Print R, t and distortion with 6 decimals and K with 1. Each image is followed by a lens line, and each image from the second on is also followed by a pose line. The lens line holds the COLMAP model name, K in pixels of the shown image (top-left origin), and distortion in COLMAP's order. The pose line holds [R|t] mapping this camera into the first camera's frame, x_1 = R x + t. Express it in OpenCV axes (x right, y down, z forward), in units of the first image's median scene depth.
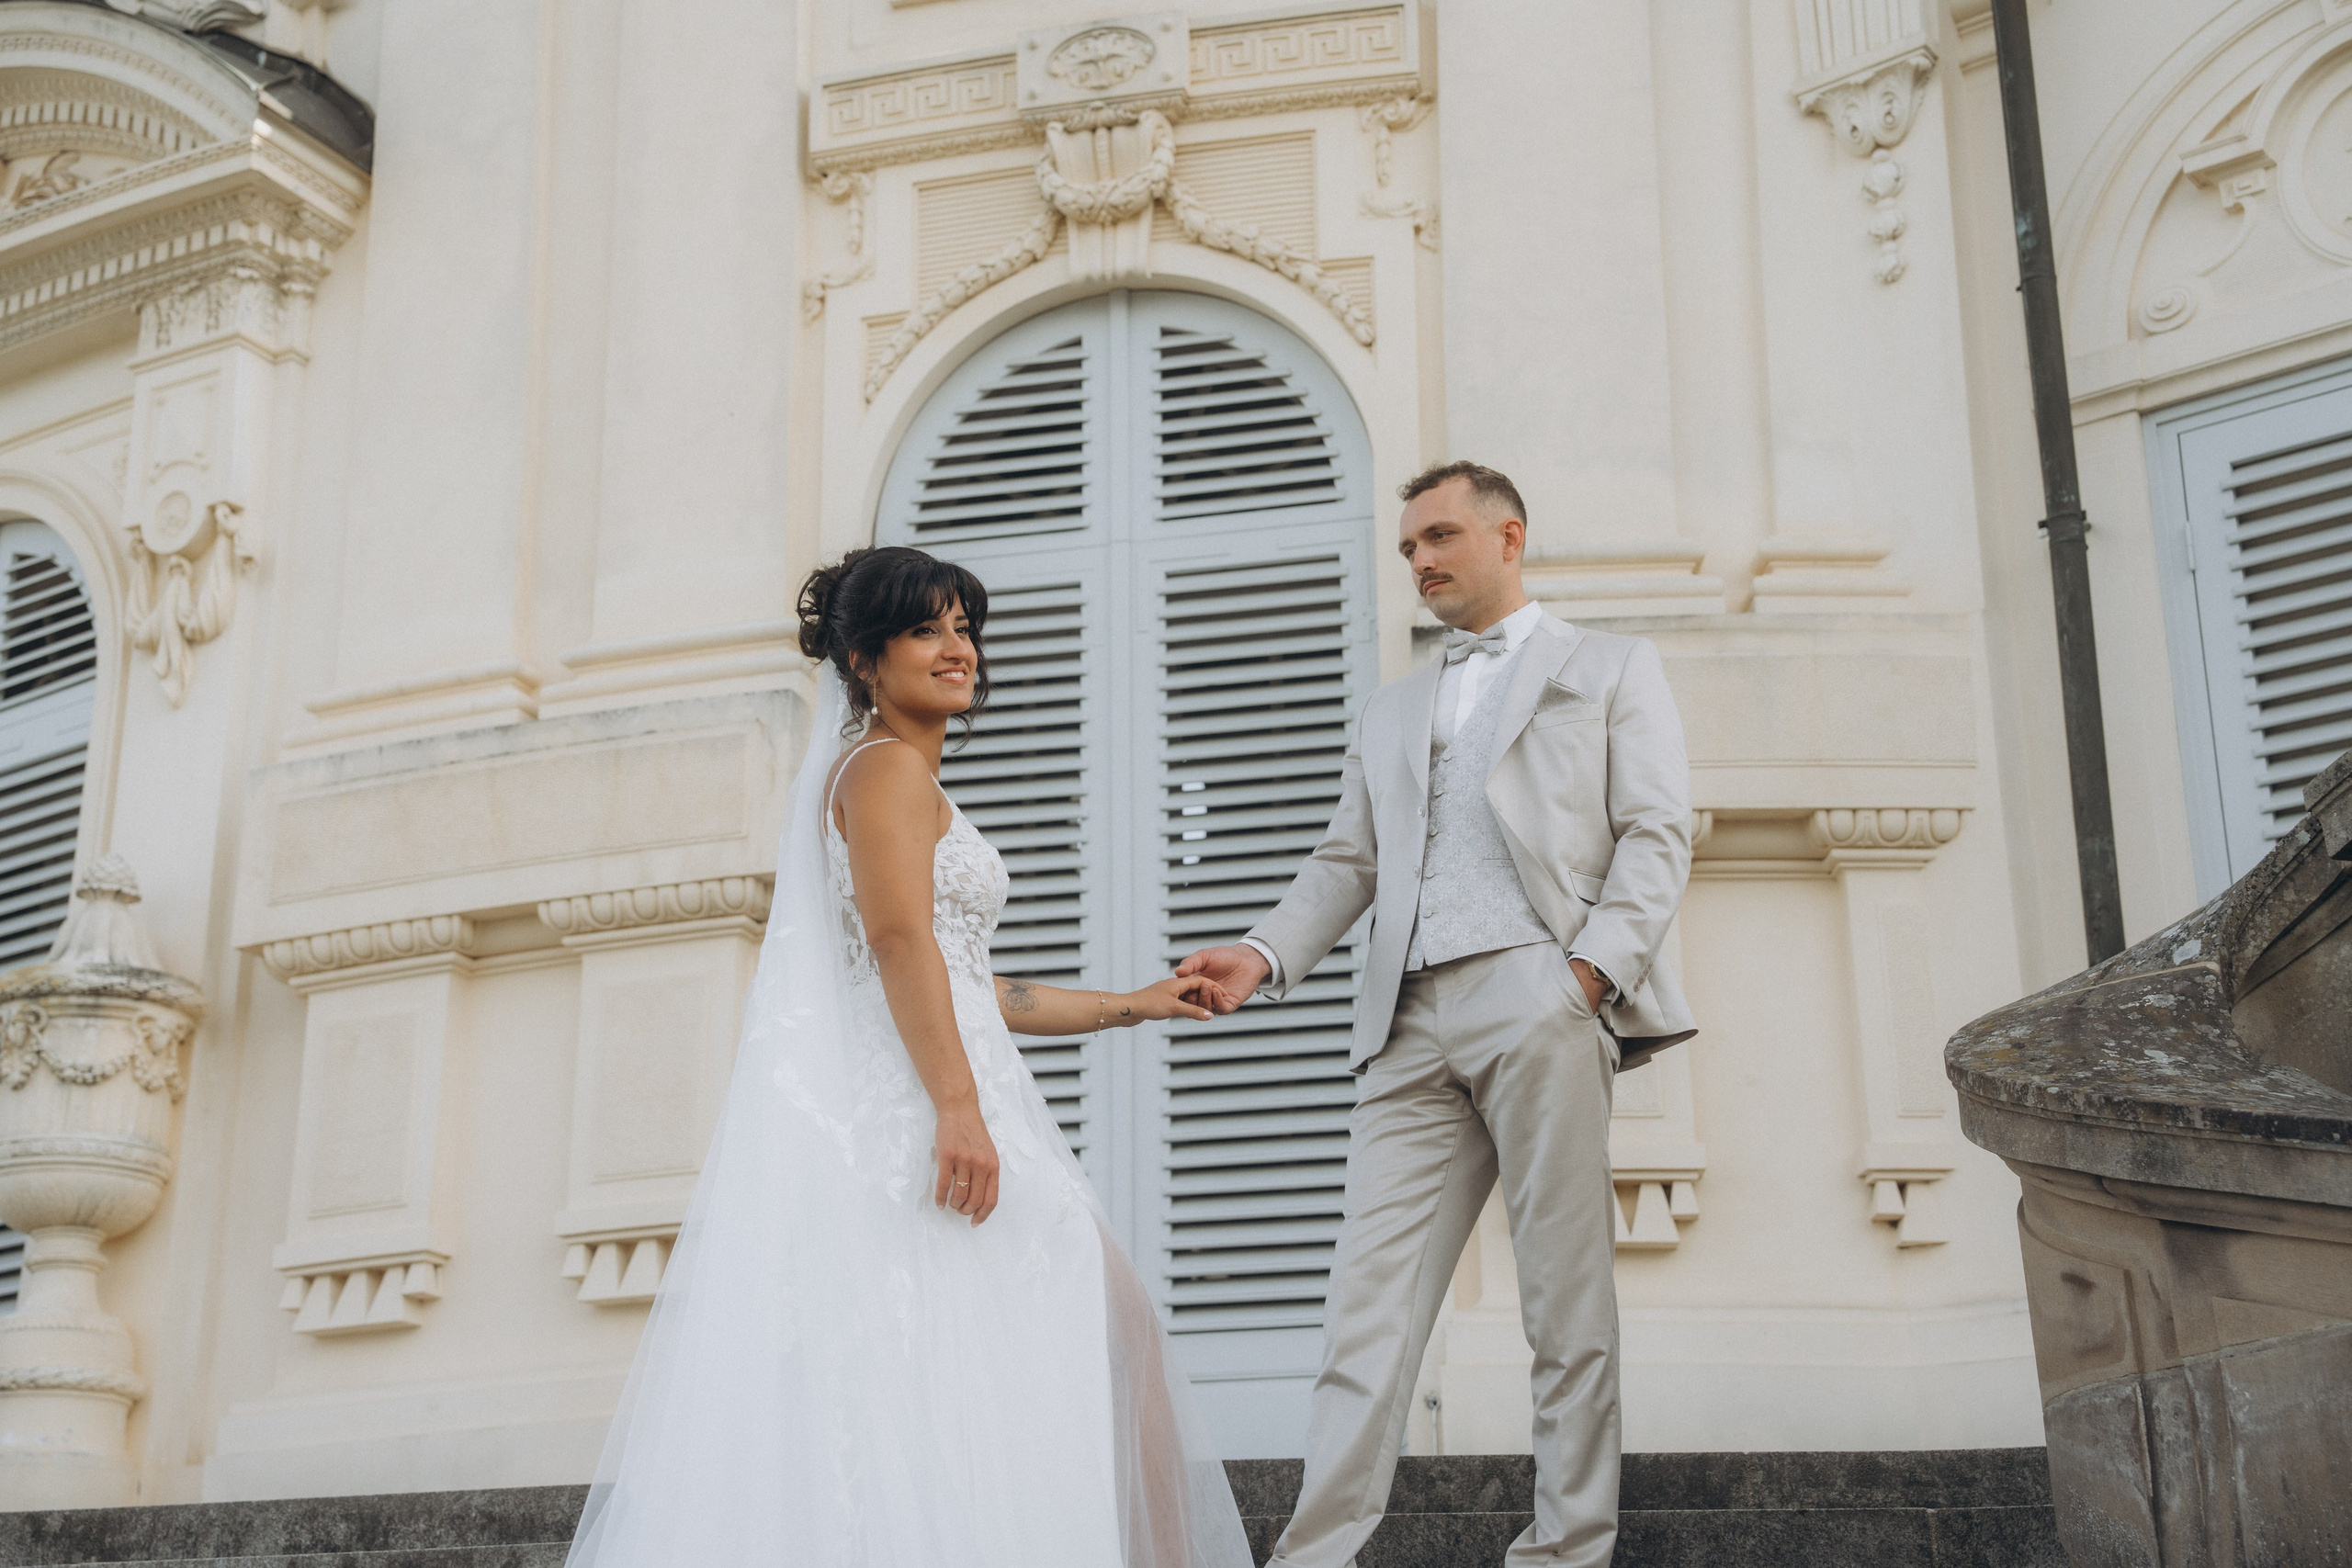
lens RADIAL K [[3237.7, 0, 1201.0], [0, 3237.7, 757.2], [0, 0, 1]] dist [0.355297, 0.000000]
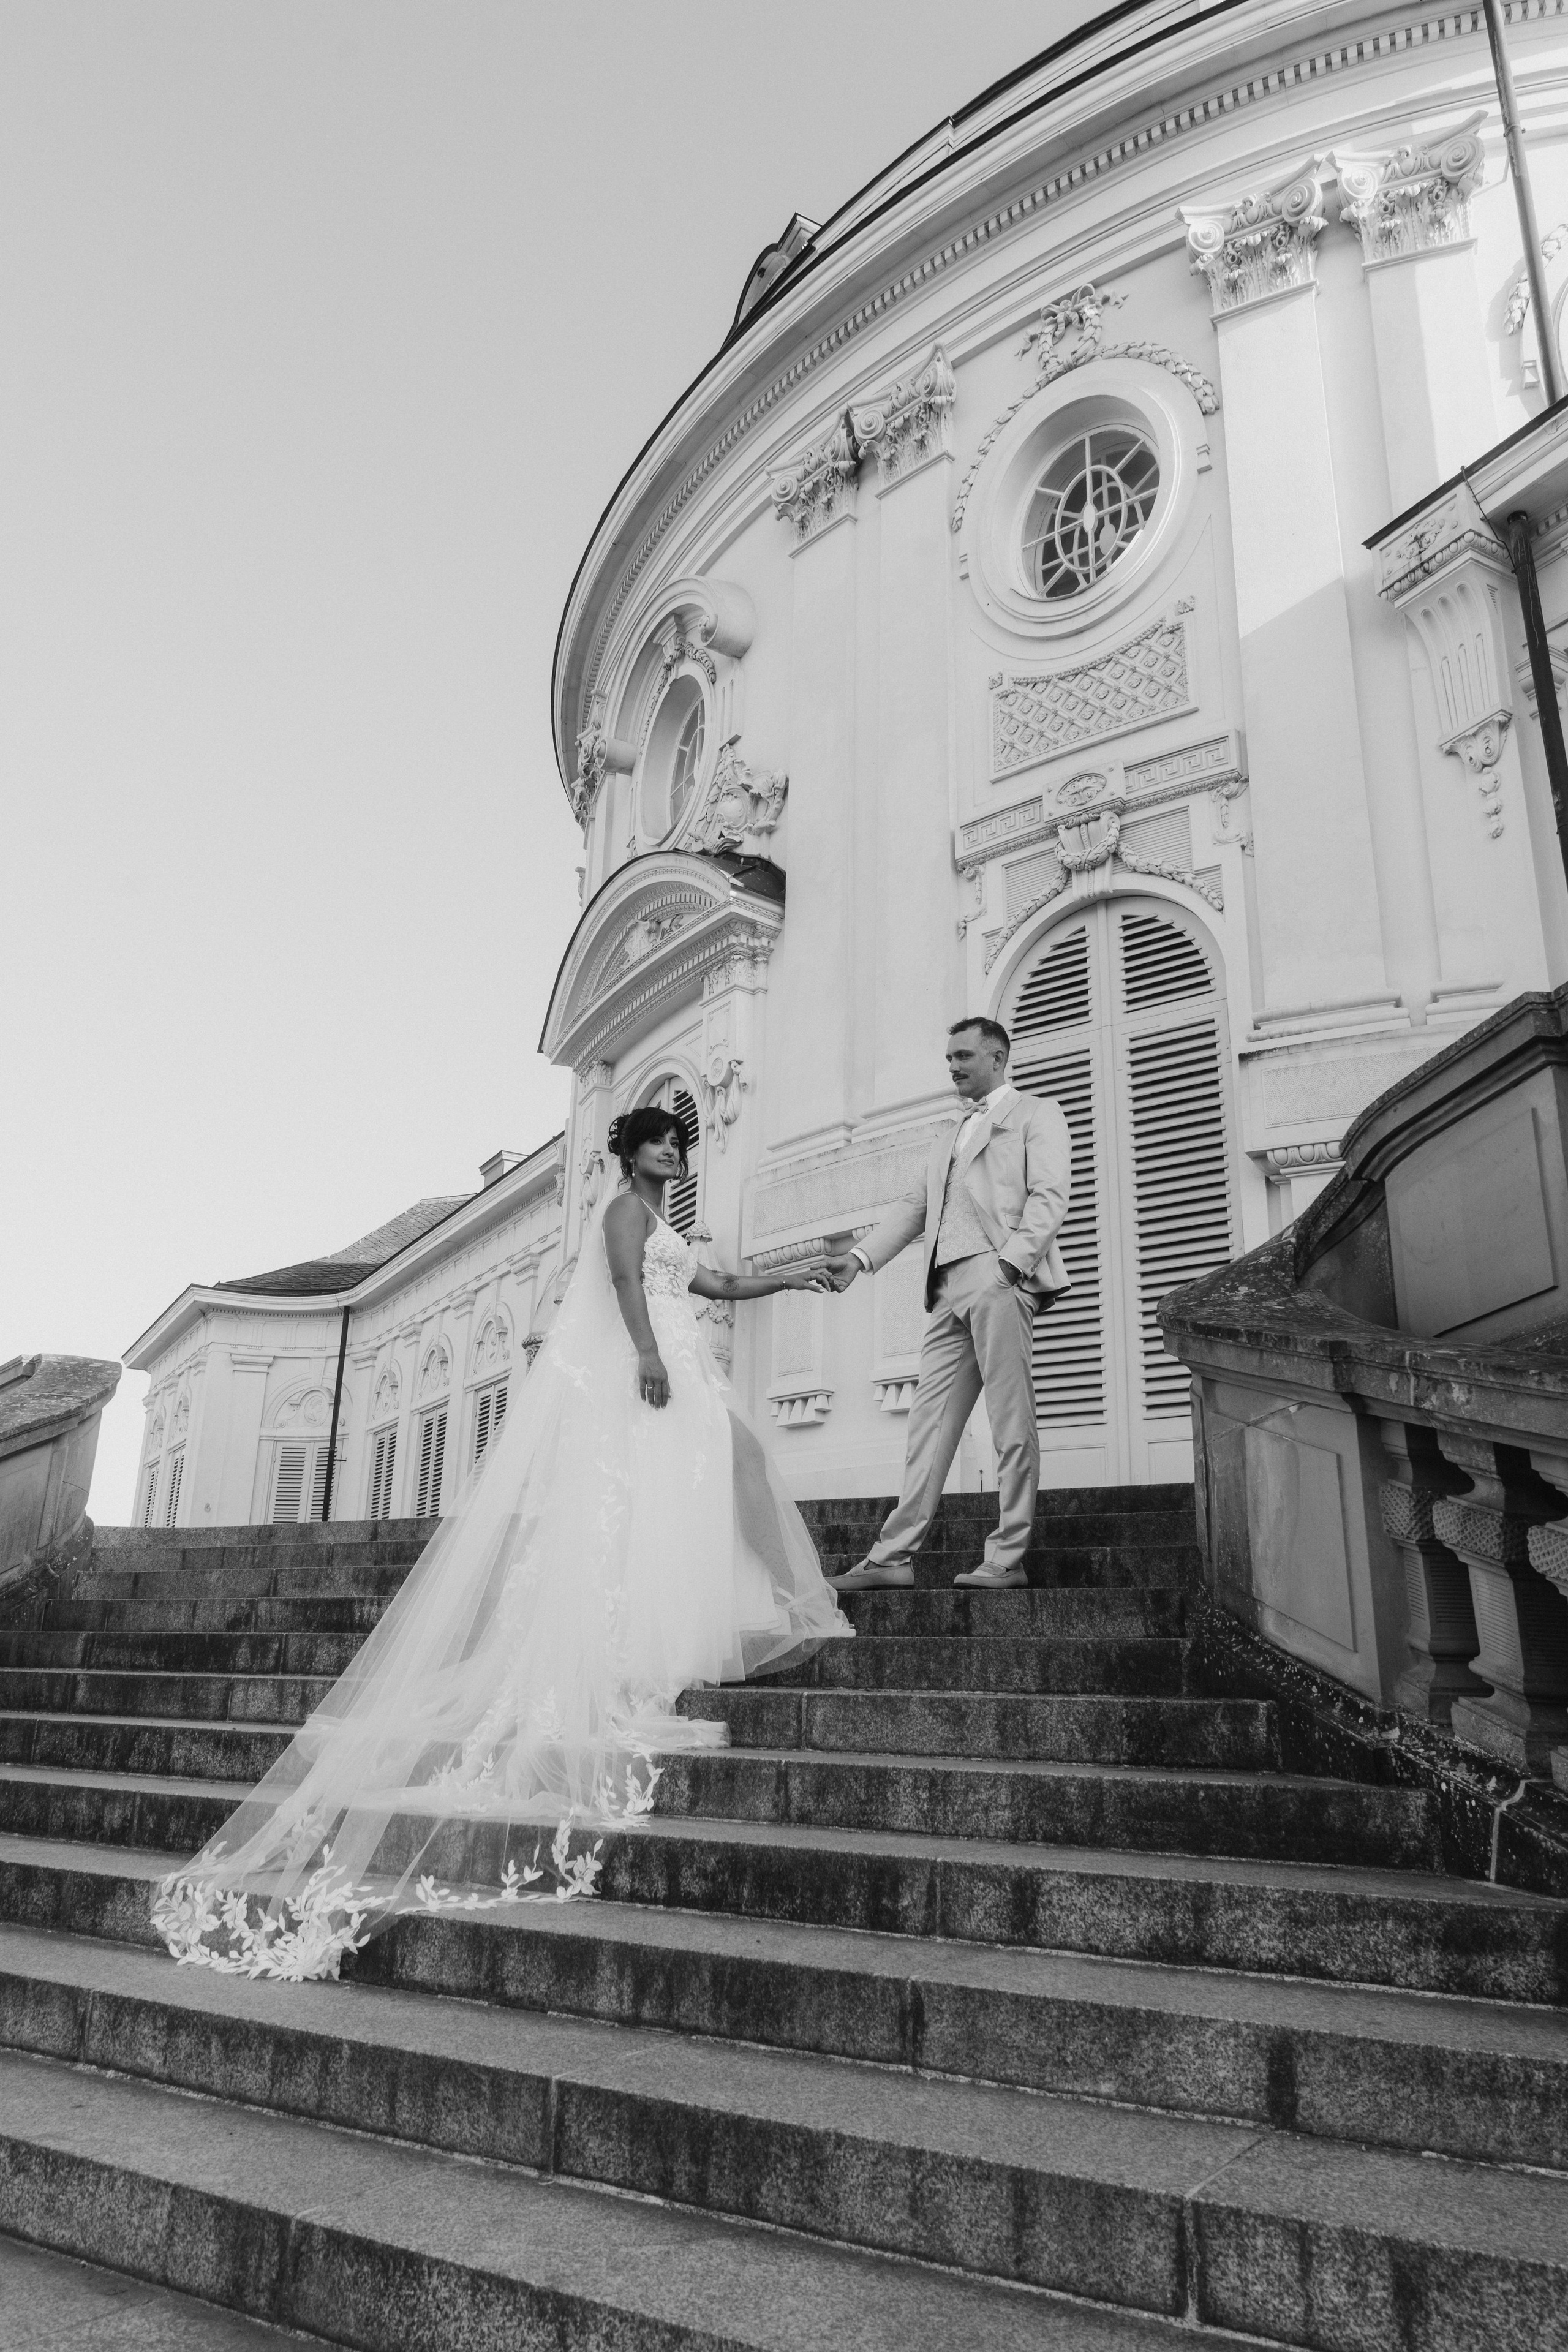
lens RADIAL K [[1634.7, 0, 800.5], [0, 1634.7, 1166.1], [0, 0, 1]] dist [-0.011375, 0.008074]
pose [[0.915240, -0.095915, -0.391326, 0.188620], [0.107012, 0.994236, 0.006592, -0.008049], [0.388438, -0.047910, 0.920228, 0.000710]]
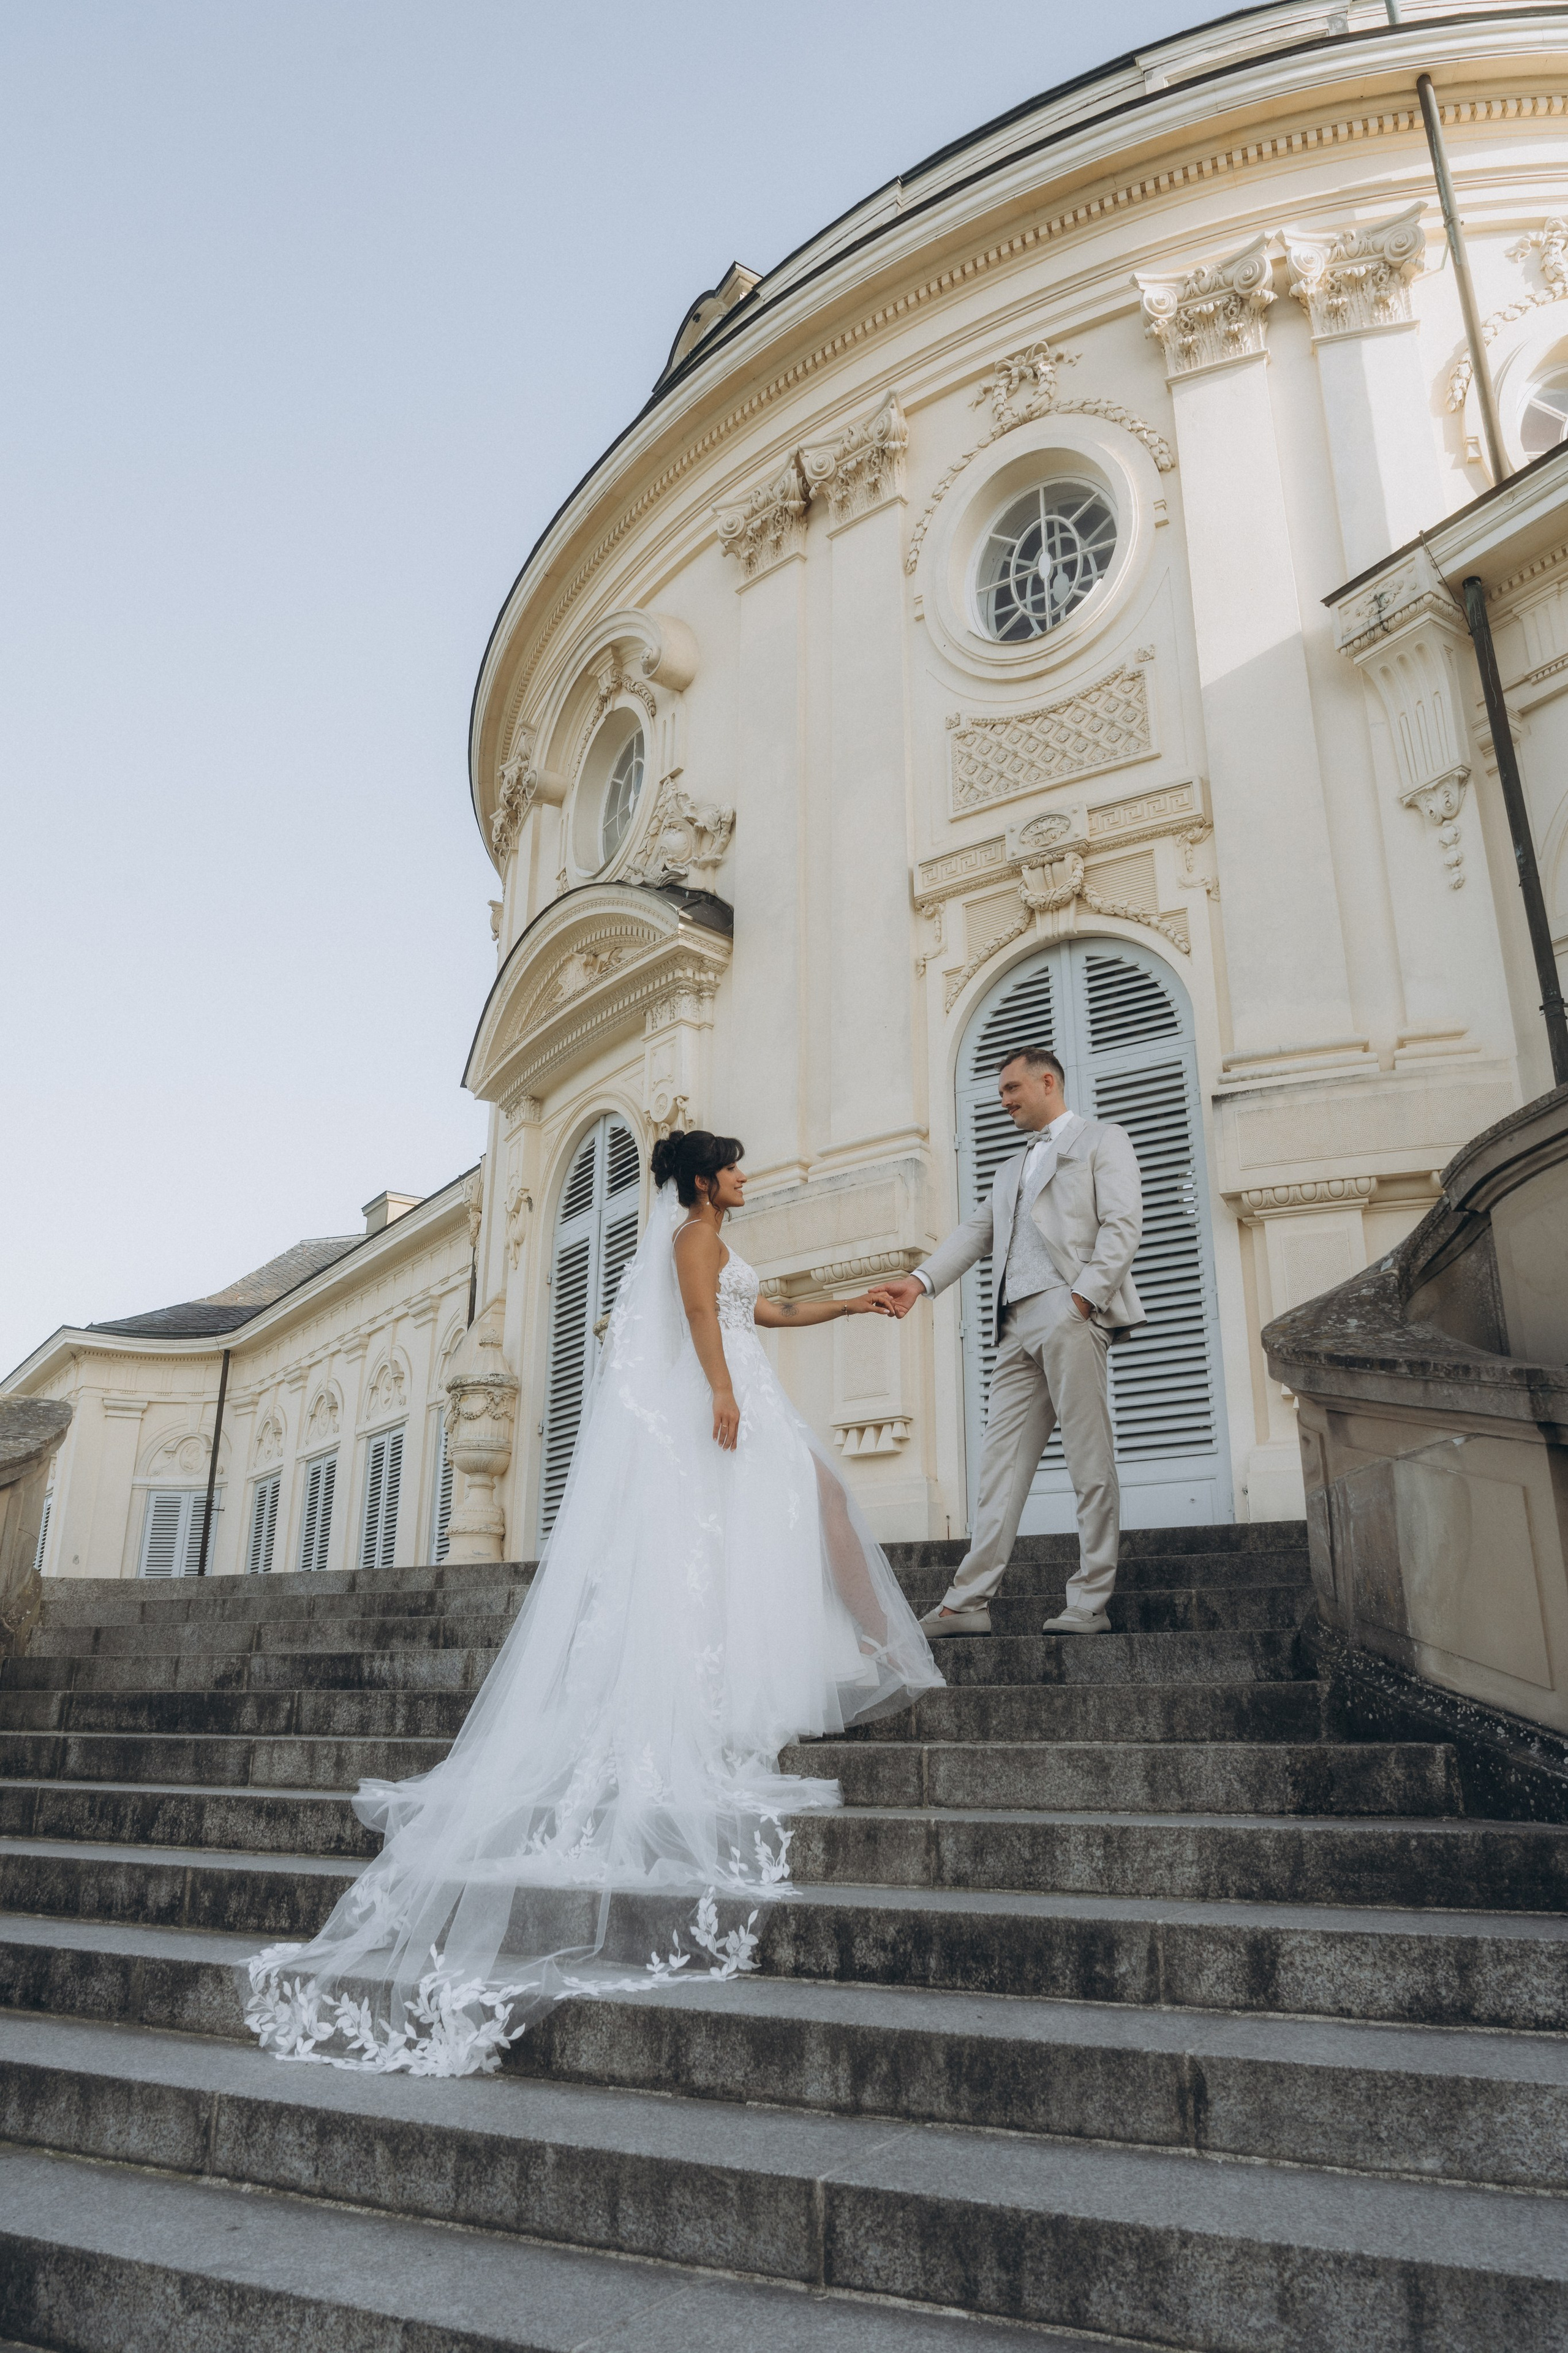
lens RADIAL K [[1635.3, 0, 806.2], [0, 1635.3, 1146.2], [0, 0, 1]] dist [-0.011375, 0.008074]
pose [[0.946984, -0.098282, -0.305878, 0.124065], [0.095332, 0.995141, -0.024607, -0.008598], [0.306810, -0.005858, 0.951753, -0.005846]]
